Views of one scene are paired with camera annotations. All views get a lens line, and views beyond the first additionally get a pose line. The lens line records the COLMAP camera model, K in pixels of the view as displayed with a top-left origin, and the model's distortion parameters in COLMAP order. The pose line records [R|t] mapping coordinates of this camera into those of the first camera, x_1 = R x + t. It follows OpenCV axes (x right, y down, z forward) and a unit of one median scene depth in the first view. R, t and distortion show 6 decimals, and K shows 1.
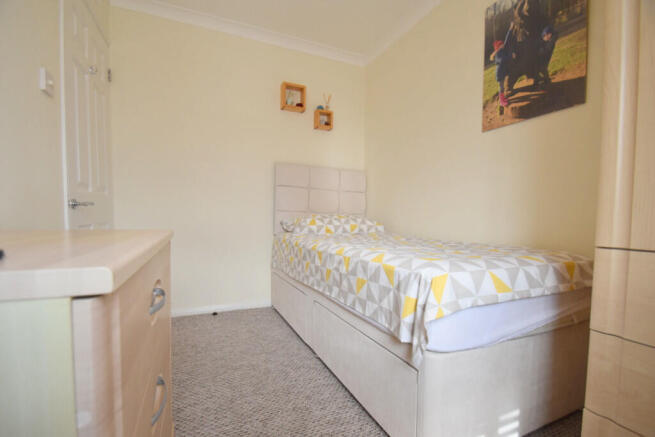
lens RADIAL K [[291.5, 0, 326.4], [0, 291.5, 218.8], [0, 0, 1]] dist [0.002115, -0.000071]
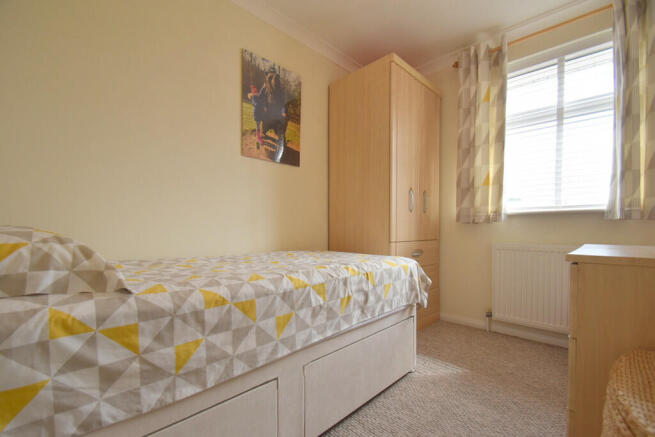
lens RADIAL K [[291.5, 0, 326.9], [0, 291.5, 222.3], [0, 0, 1]] dist [0.002115, -0.000071]
pose [[-0.349453, 0.011673, 0.936881, -0.692554], [0.005072, 0.999931, -0.010567, -0.032567], [-0.936940, 0.001059, -0.349488, 1.213552]]
